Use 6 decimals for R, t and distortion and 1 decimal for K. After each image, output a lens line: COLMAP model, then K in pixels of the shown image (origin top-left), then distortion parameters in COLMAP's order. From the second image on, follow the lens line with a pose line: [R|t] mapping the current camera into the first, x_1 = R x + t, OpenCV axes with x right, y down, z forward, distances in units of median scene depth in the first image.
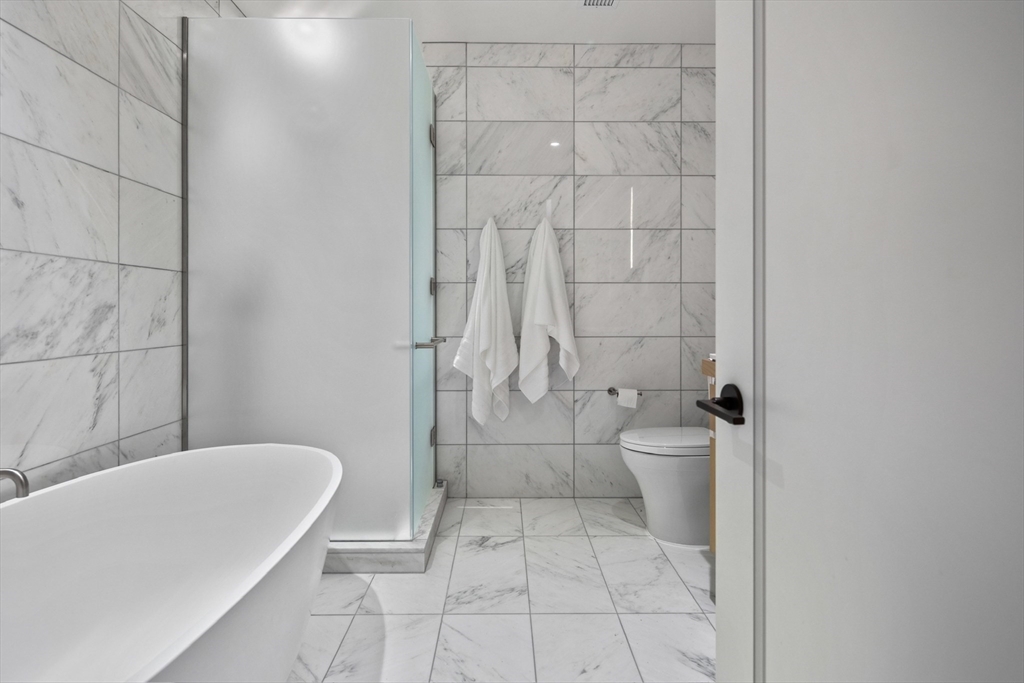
lens RADIAL K [[506.9, 0, 509.9], [0, 506.9, 316.8], [0, 0, 1]] dist [-0.001572, -0.002262]
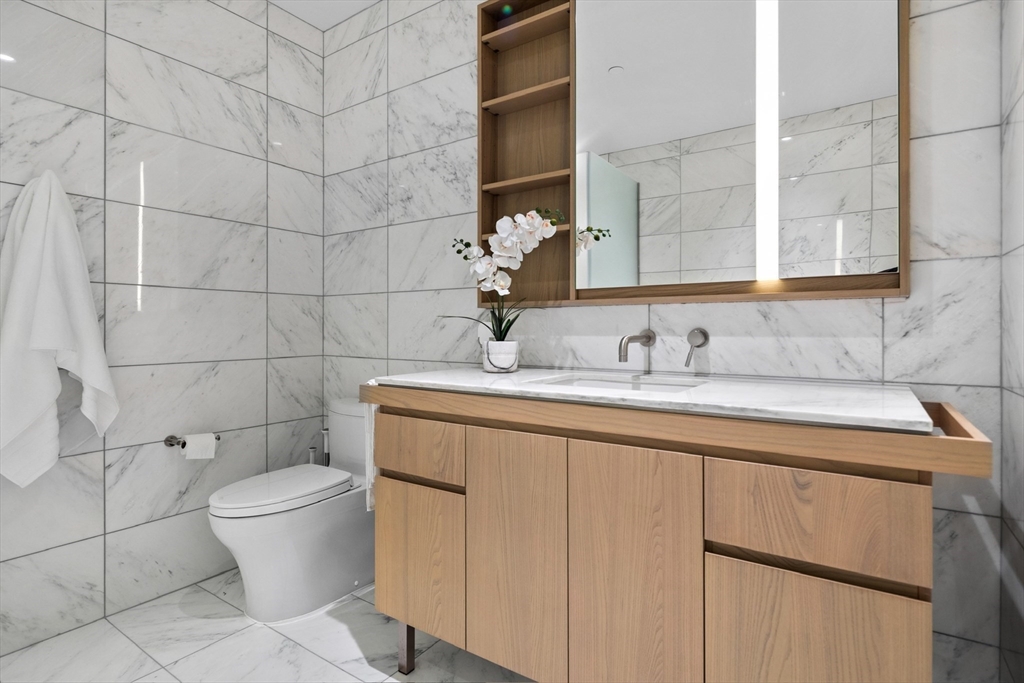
lens RADIAL K [[506.9, 0, 514.4], [0, 506.9, 330.8], [0, 0, 1]] dist [-0.001572, -0.002262]
pose [[0.565090, -0.003559, 0.825021, -0.110902], [0.010194, 0.999944, -0.002669, 0.000541], [-0.824966, 0.009919, 0.565095, 0.213080]]
